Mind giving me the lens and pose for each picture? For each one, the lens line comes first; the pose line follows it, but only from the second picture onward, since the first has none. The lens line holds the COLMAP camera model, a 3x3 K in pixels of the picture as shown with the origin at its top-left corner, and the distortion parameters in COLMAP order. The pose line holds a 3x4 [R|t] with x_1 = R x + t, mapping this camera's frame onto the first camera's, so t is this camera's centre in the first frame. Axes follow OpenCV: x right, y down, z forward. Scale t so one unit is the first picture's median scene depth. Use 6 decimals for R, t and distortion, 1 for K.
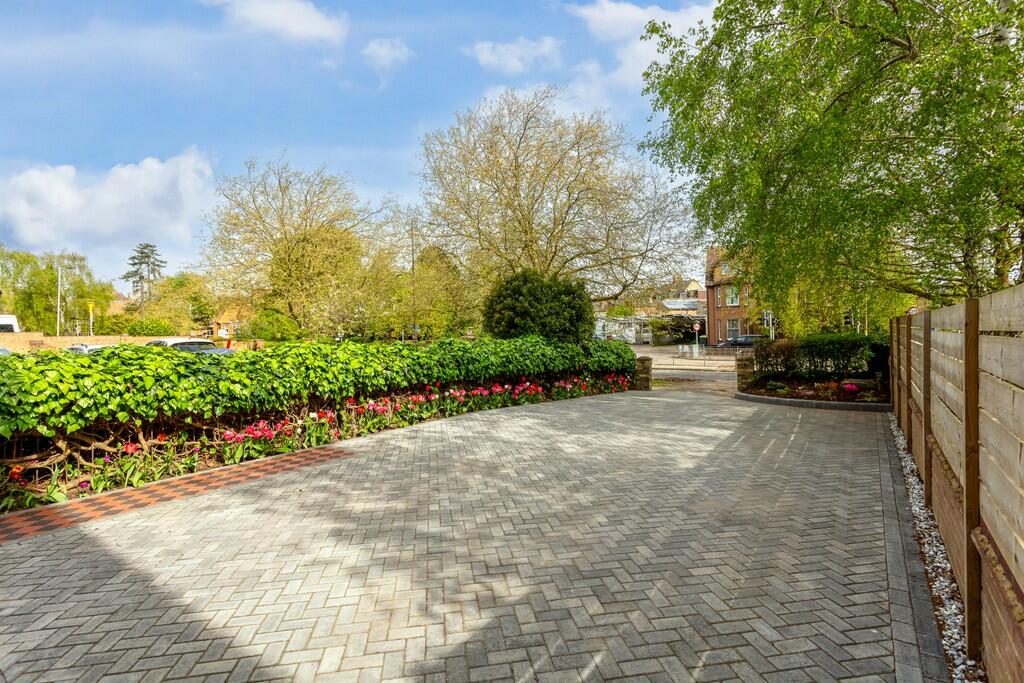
lens RADIAL K [[491.4, 0, 509.8], [0, 491.4, 337.5], [0, 0, 1]] dist [0.002135, 0.001560]
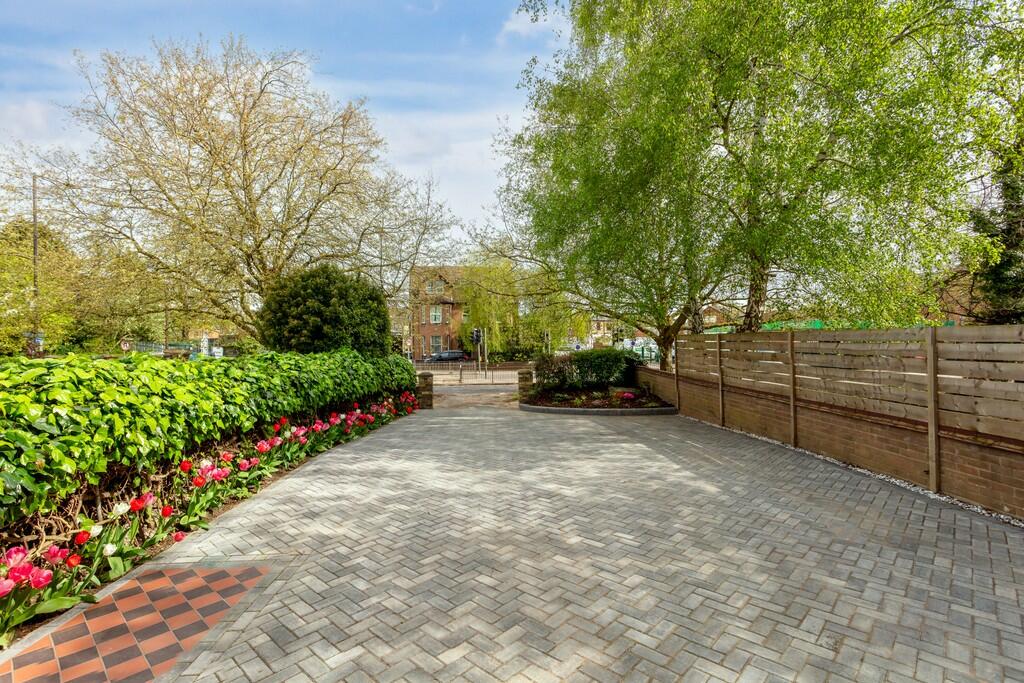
lens RADIAL K [[483.4, 0, 511.8], [0, 483.4, 310.5], [0, 0, 1]] dist [0.004076, 0.000643]
pose [[0.785427, 0.059390, 0.616098, -0.402466], [-0.005376, 0.996003, -0.089157, 0.005621], [-0.618931, 0.066714, 0.782607, 0.379969]]
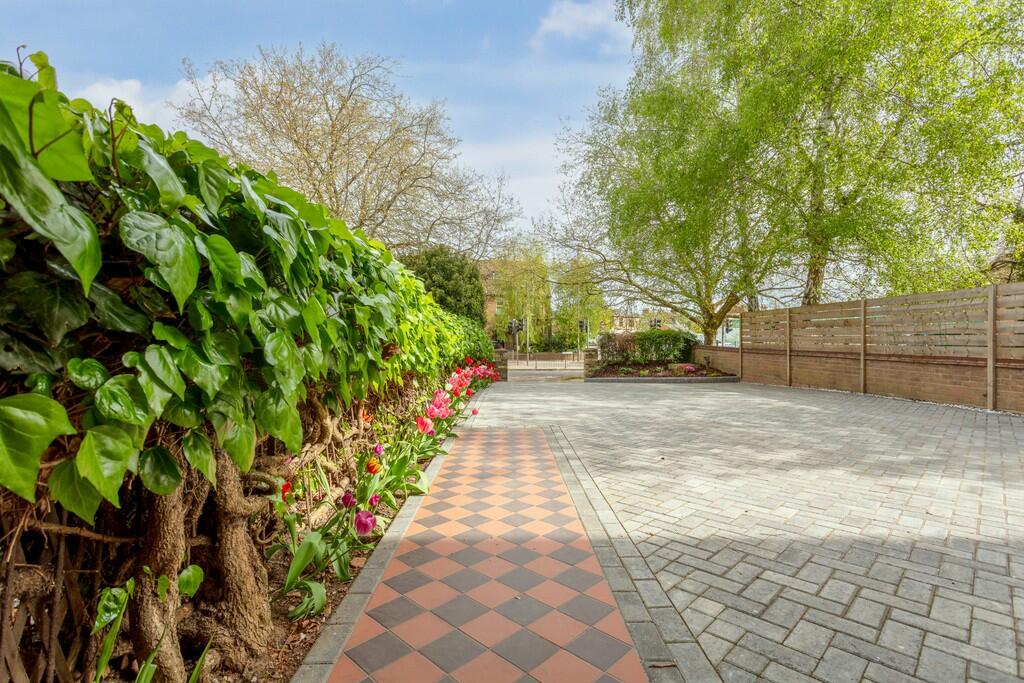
lens RADIAL K [[484.0, 0, 513.9], [0, 484.0, 321.1], [0, 0, 1]] dist [0.000221, 0.000169]
pose [[0.784269, 0.057876, 0.617716, -0.786164], [-0.018139, 0.997353, -0.070416, 0.117736], [-0.620156, 0.044021, 0.783243, 0.402077]]
